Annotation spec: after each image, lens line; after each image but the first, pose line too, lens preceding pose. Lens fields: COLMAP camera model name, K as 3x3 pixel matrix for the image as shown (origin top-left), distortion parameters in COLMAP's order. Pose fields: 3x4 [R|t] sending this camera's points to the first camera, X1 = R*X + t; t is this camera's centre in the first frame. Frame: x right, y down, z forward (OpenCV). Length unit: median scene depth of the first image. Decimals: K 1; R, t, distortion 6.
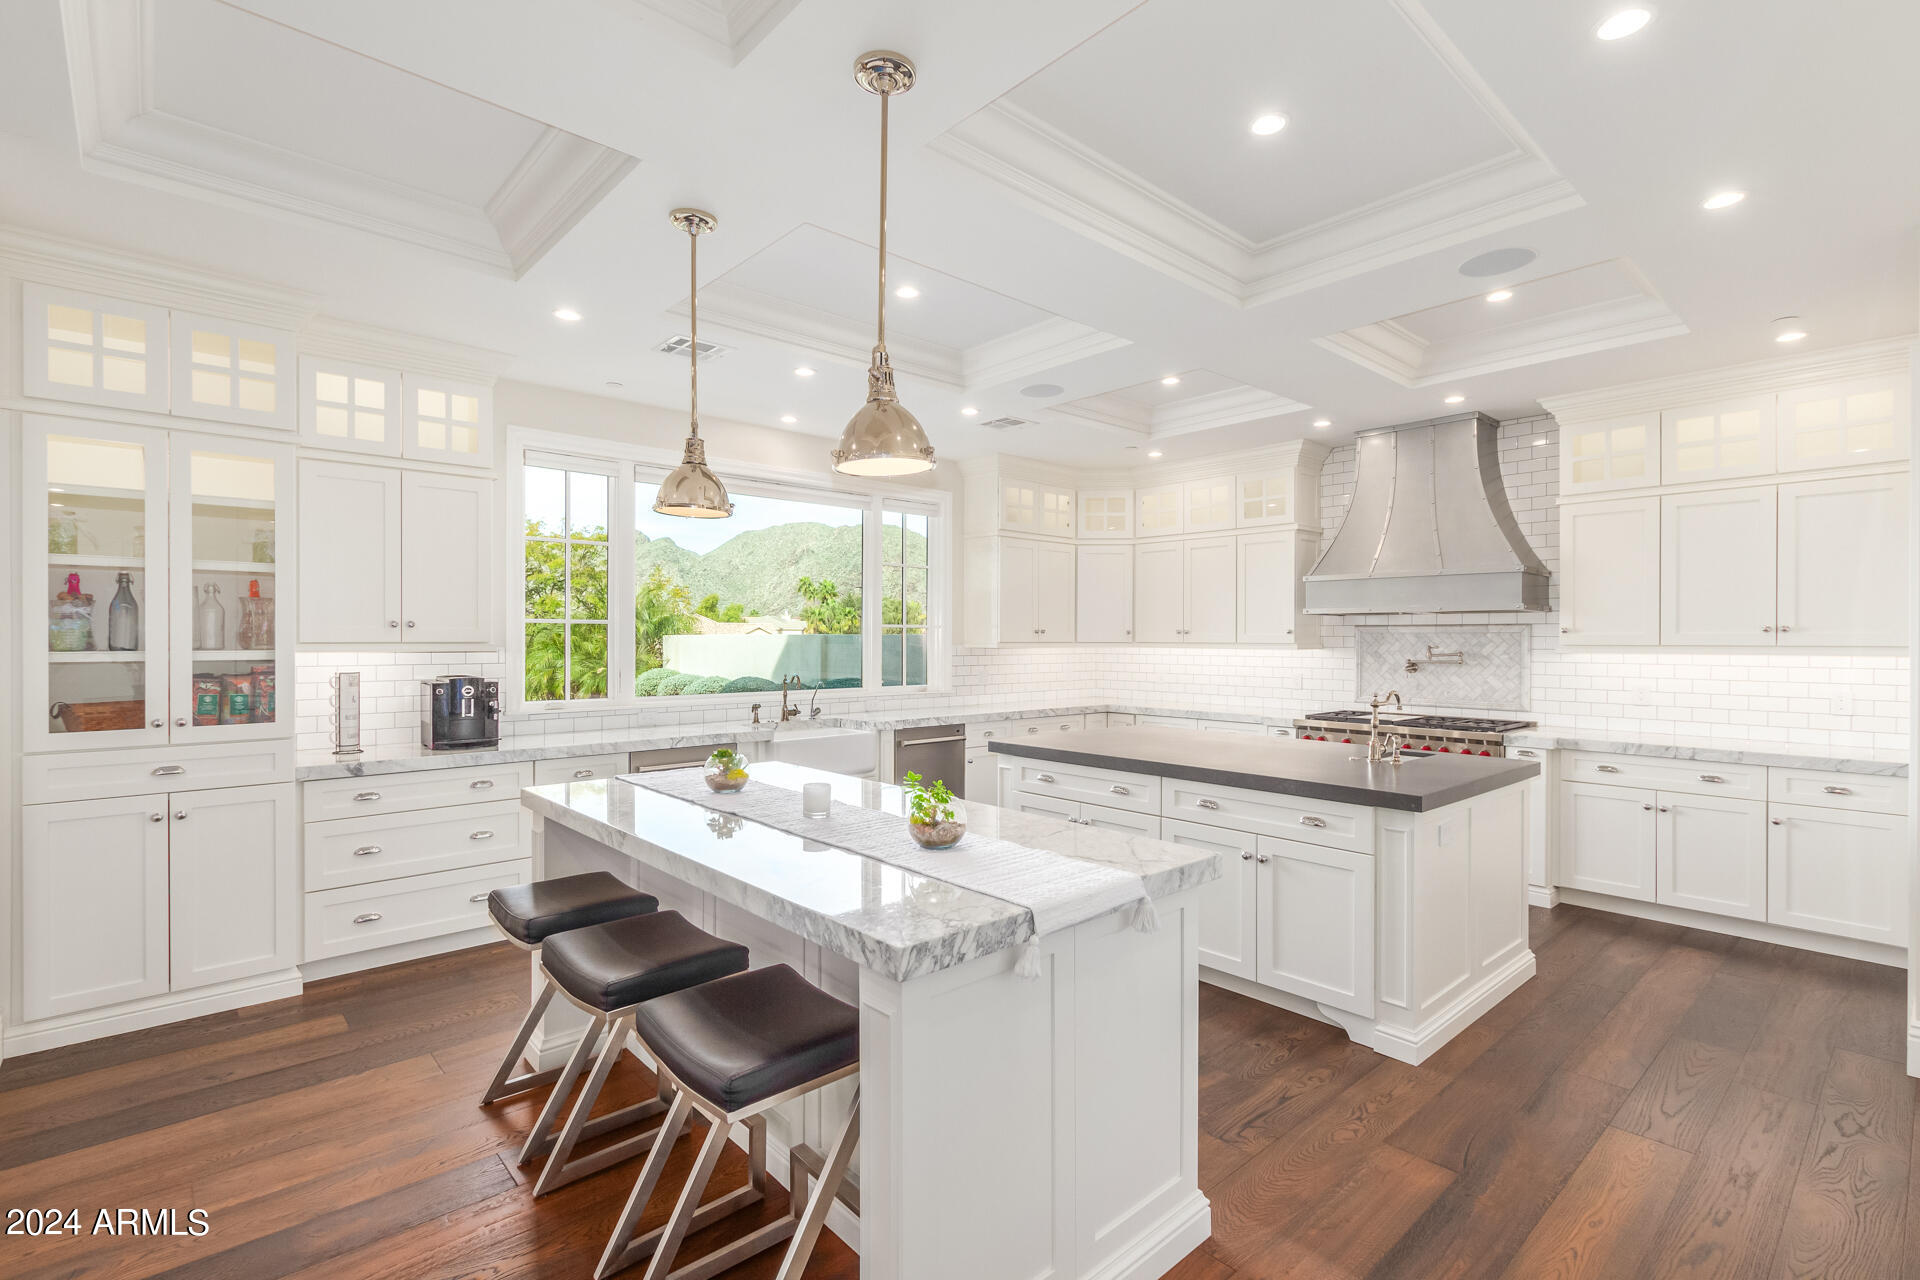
lens RADIAL K [[882.0, 0, 964.1], [0, 882.0, 636.9], [0, 0, 1]] dist [0.015361, -0.000643]
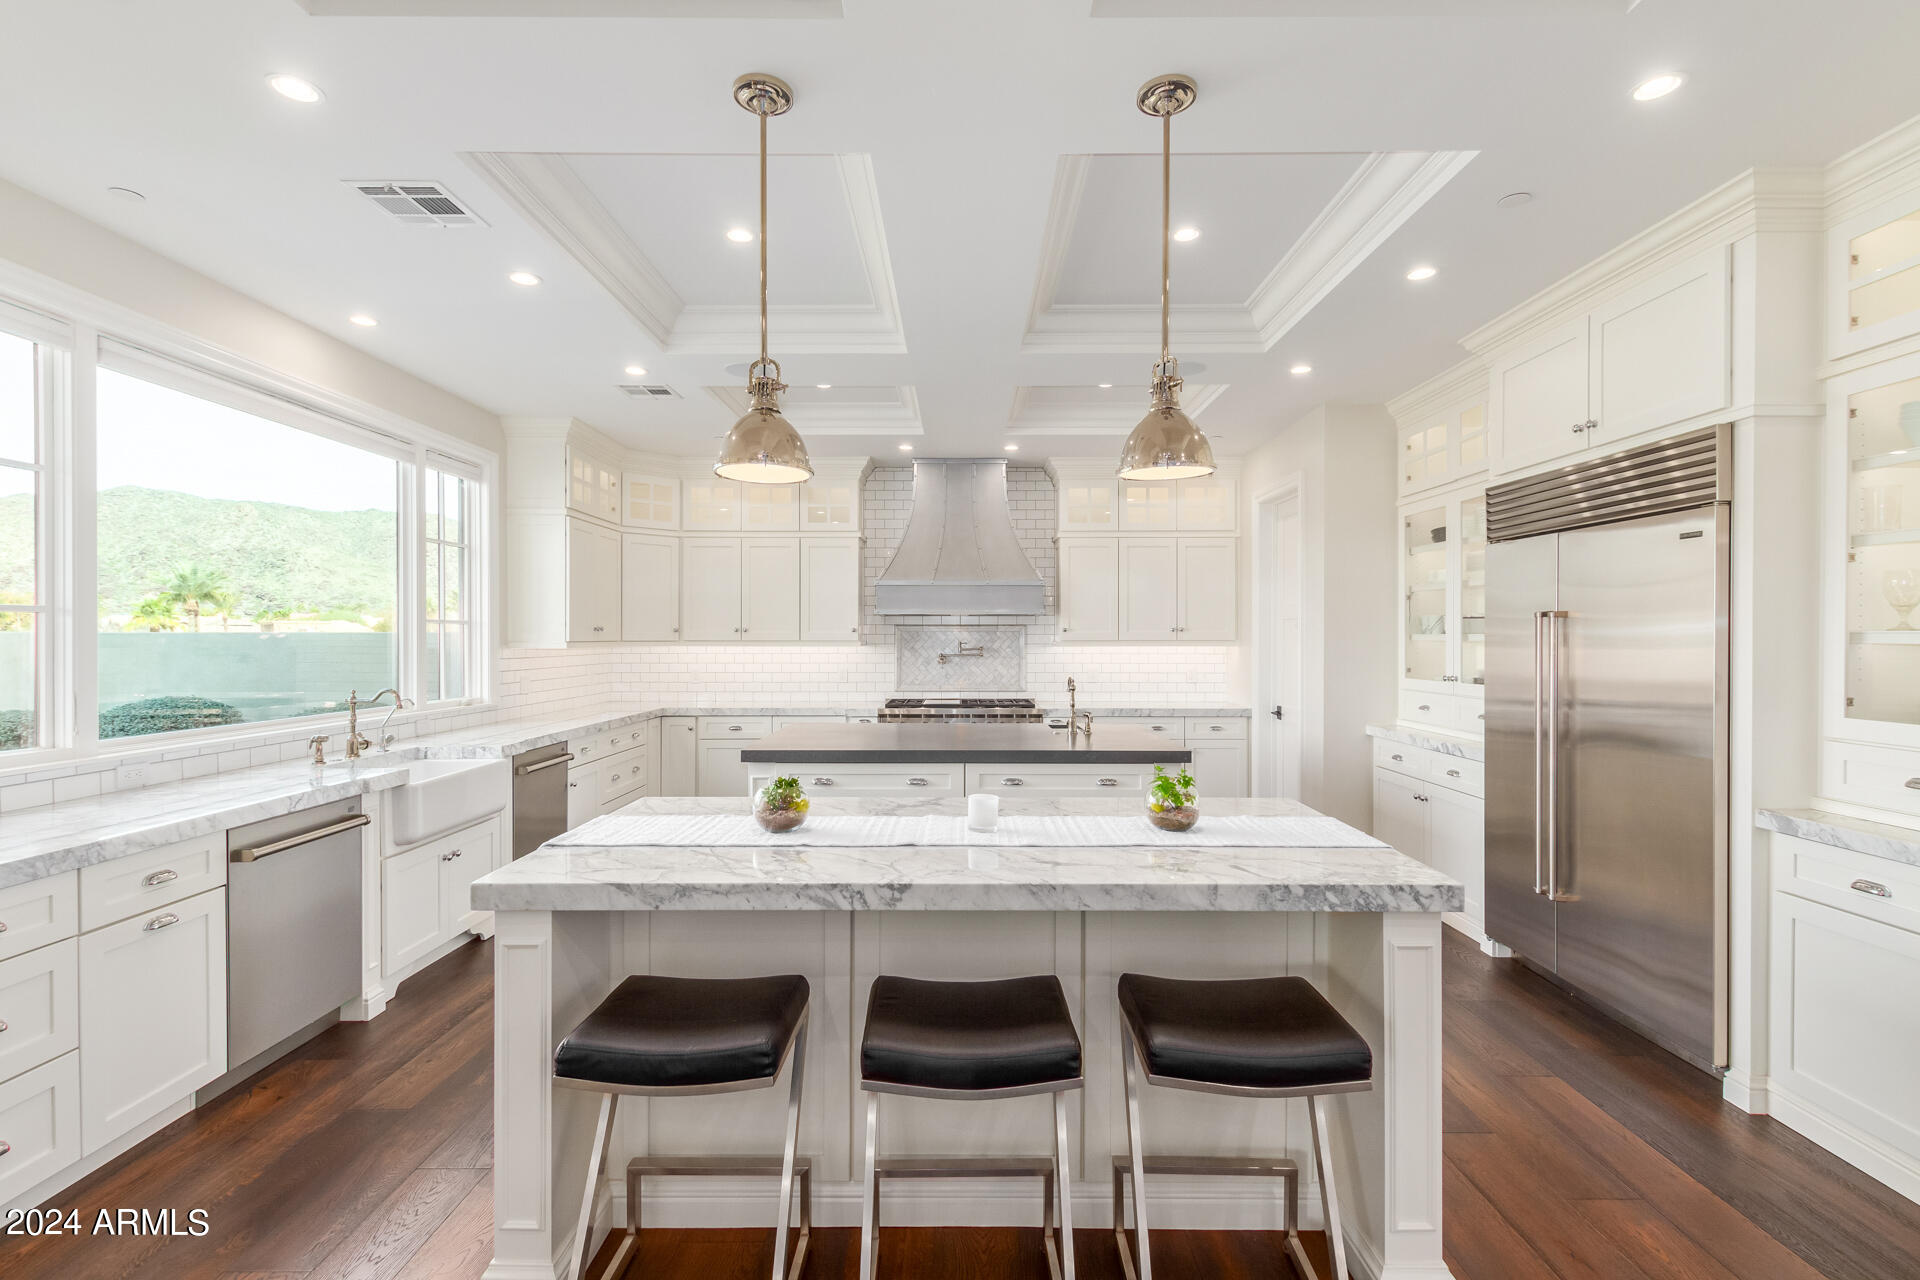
lens RADIAL K [[882.0, 0, 966.3], [0, 882.0, 644.0], [0, 0, 1]] dist [0.015361, -0.000643]
pose [[0.673307, -0.008620, 0.739313, -0.379236], [-0.000341, 0.999928, 0.011969, -0.001966], [-0.739363, -0.008311, 0.673255, 0.171883]]
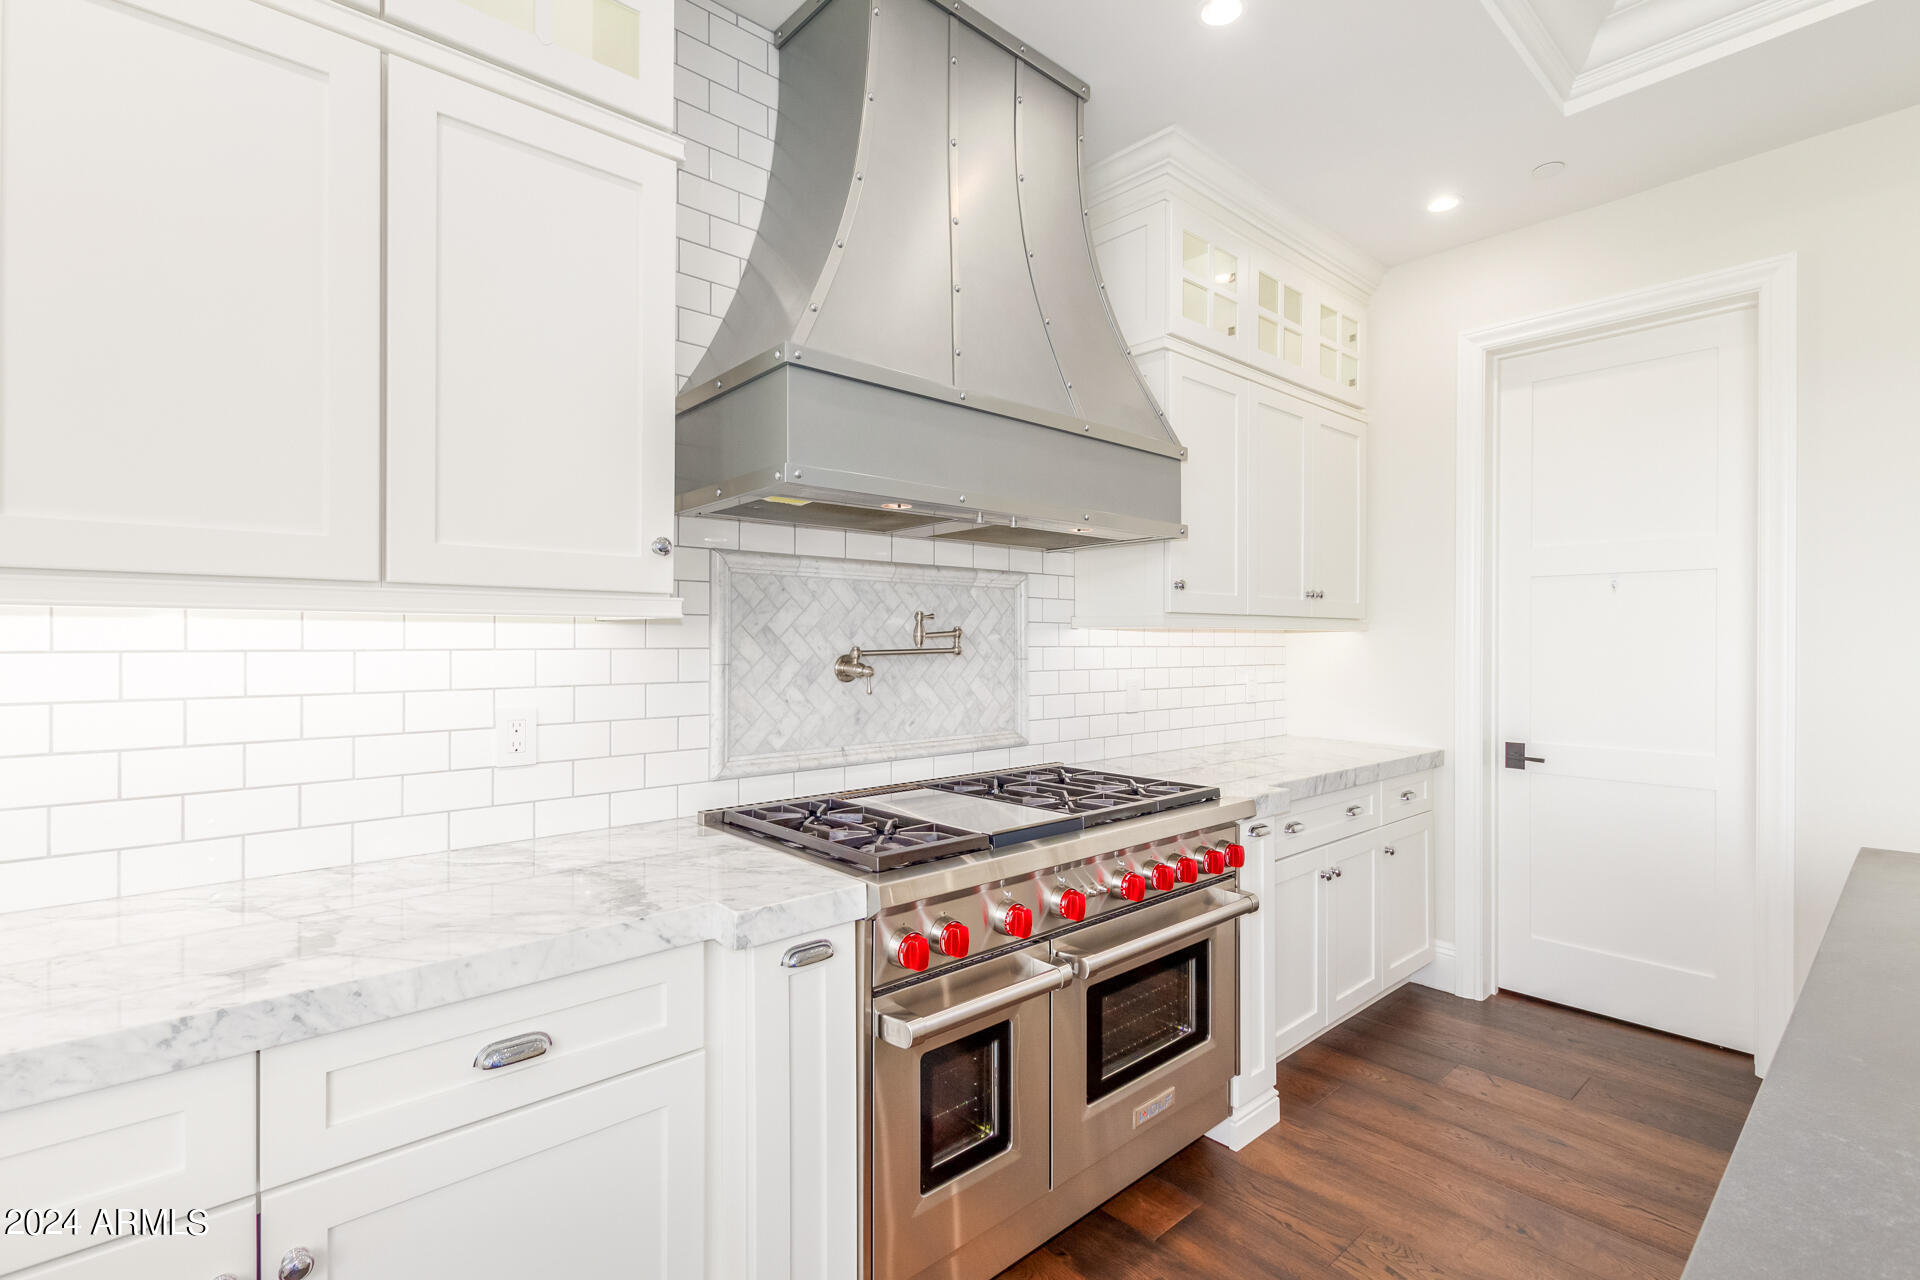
lens RADIAL K [[882.0, 0, 964.4], [0, 882.0, 641.0], [0, 0, 1]] dist [0.015361, -0.000643]
pose [[0.002866, -0.002650, 0.999992, 0.123243], [-0.004018, 0.999988, 0.002661, 0.022492], [-0.999988, -0.004026, 0.002855, 0.992412]]
